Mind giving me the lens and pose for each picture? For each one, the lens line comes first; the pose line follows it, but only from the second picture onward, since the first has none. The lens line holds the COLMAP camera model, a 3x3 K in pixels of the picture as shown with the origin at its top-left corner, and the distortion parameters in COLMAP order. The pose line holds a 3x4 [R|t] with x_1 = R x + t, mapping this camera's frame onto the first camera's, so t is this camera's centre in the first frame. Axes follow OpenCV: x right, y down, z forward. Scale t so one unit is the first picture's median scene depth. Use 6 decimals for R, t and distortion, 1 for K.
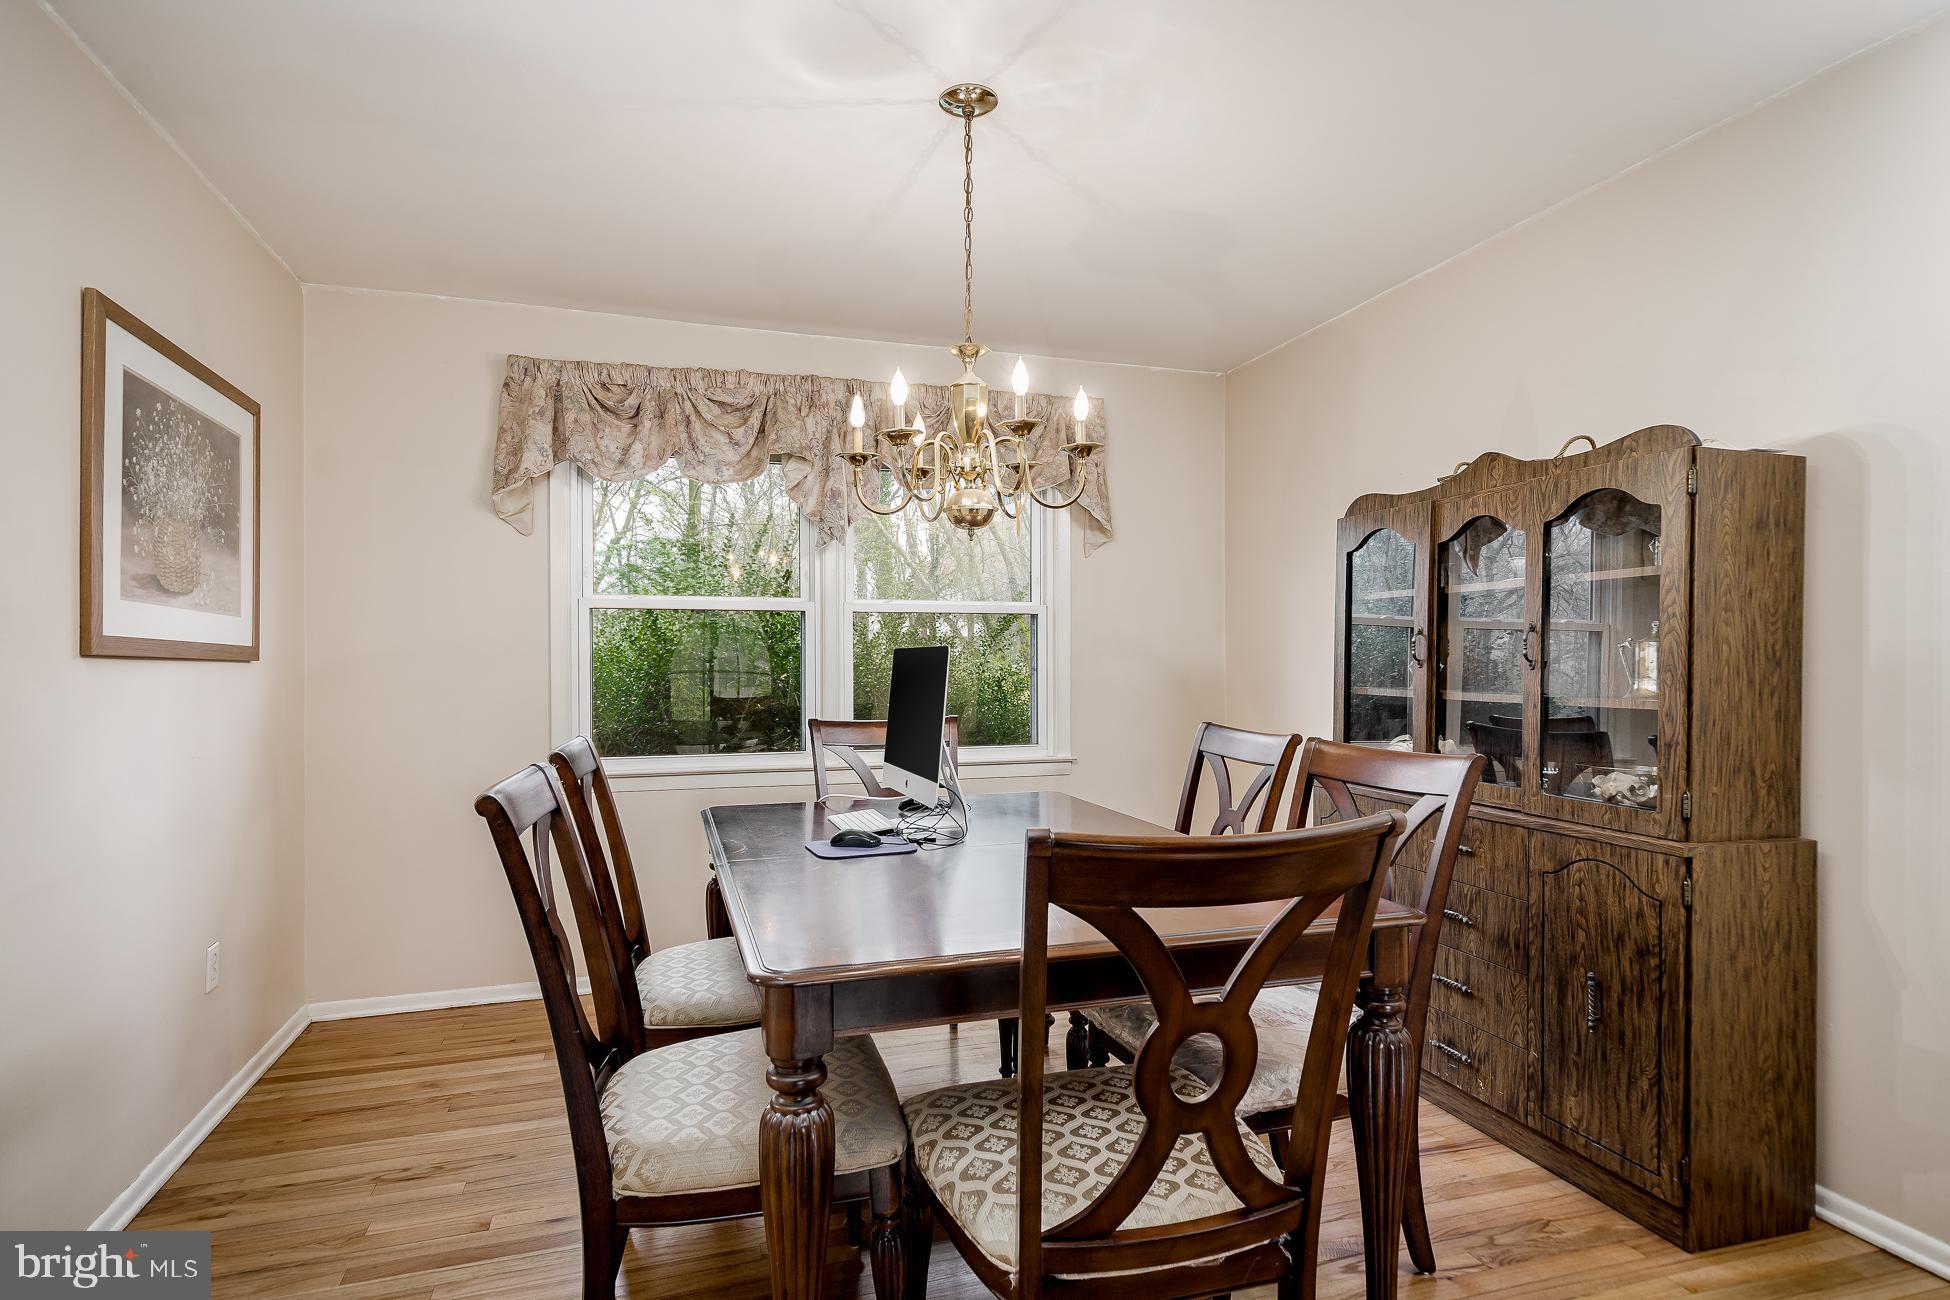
lens RADIAL K [[995.0, 0, 969.5], [0, 995.0, 656.1], [0, 0, 1]] dist [0.006315, -0.004209]
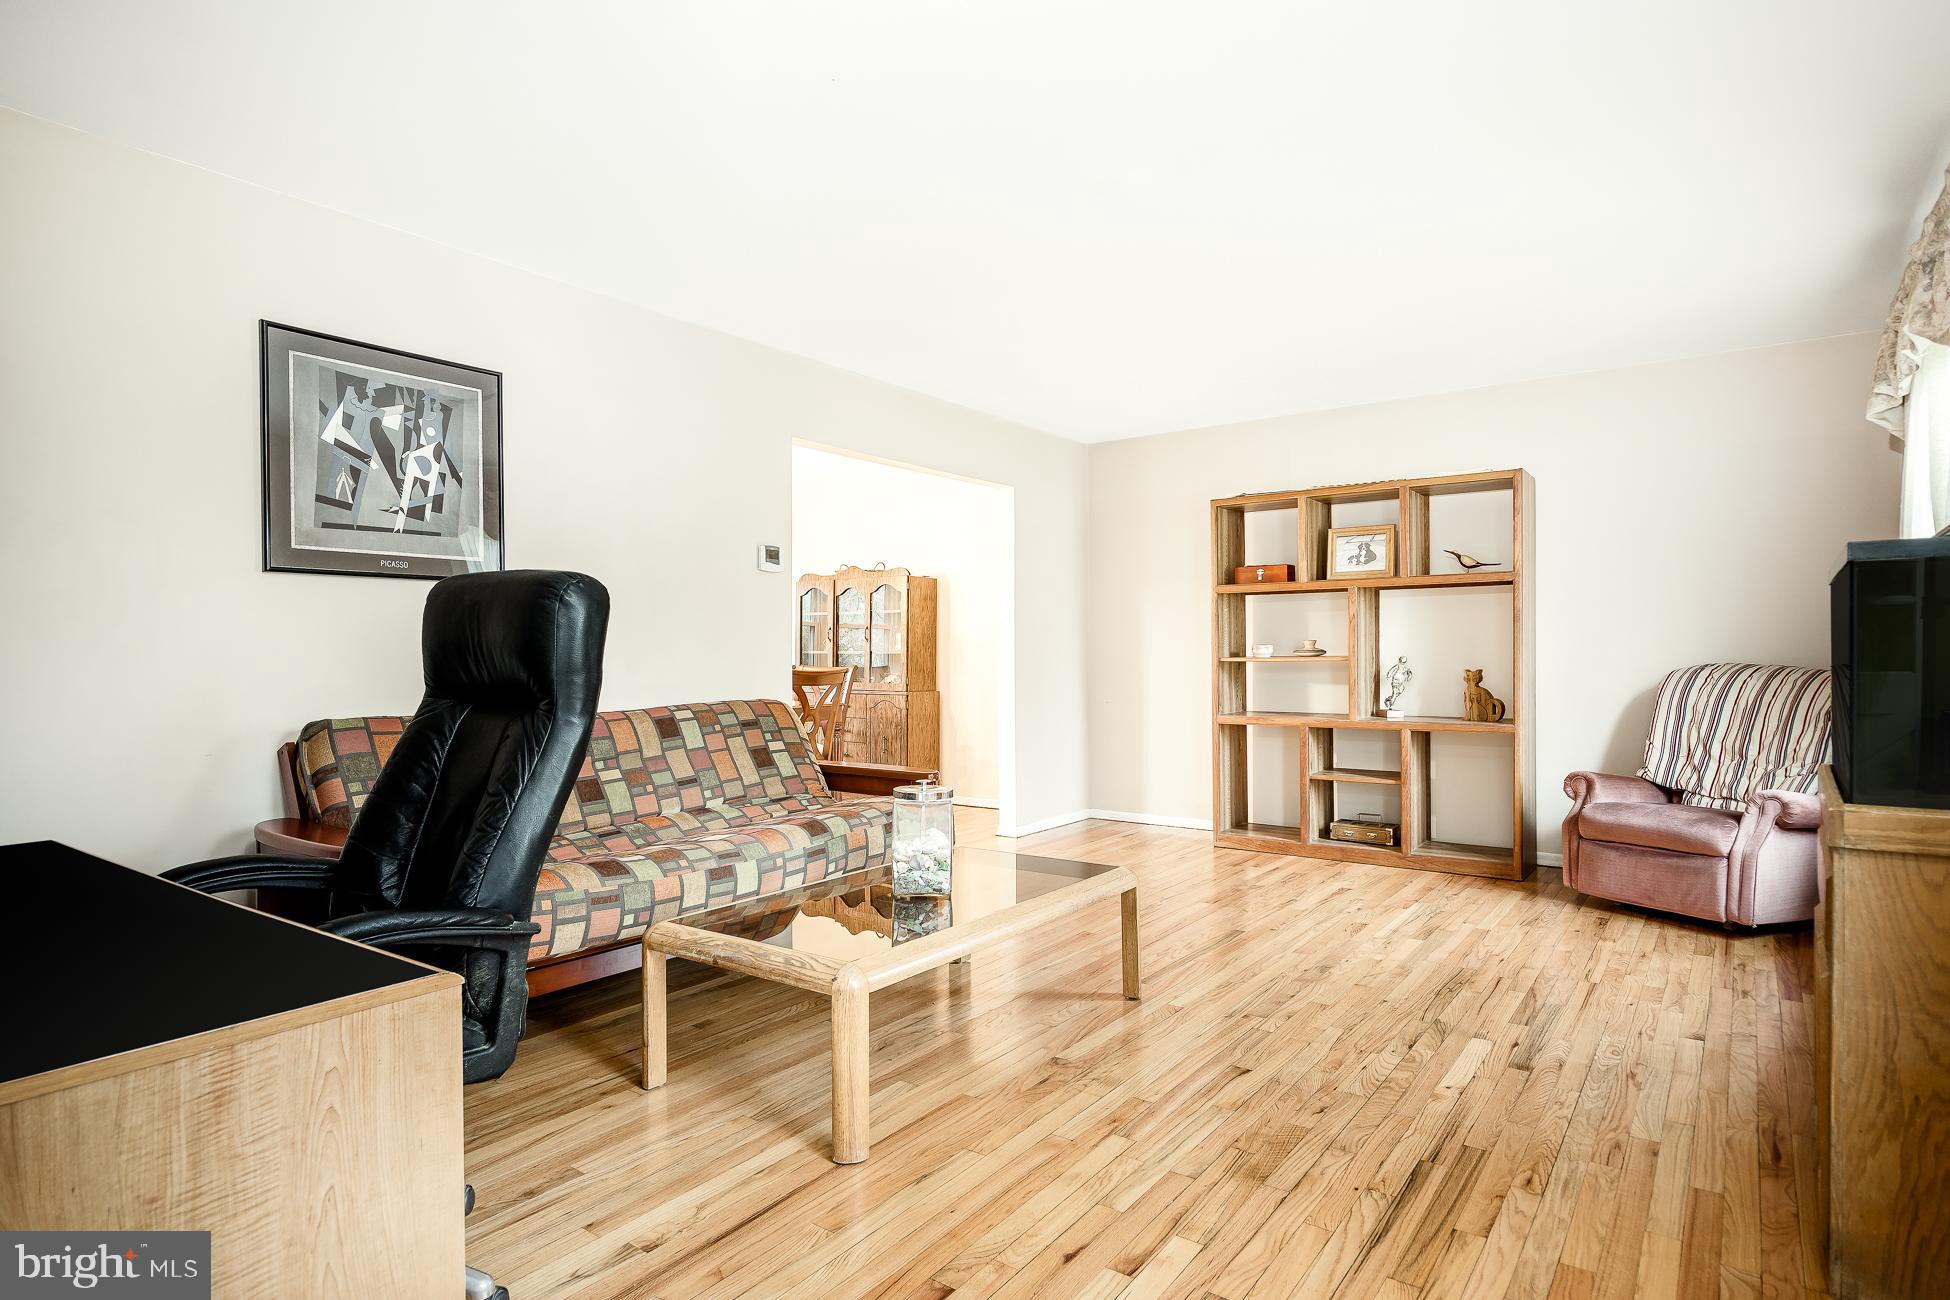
lens RADIAL K [[1090.4, 0, 974.5], [0, 1090.4, 649.7], [0, 0, 1]] dist [0.017141, -0.008182]
pose [[0.814098, -0.008467, 0.580666, -1.077137], [0.004287, 0.999954, 0.008571, 0.009683], [-0.580712, -0.004489, 0.814097, -1.858394]]
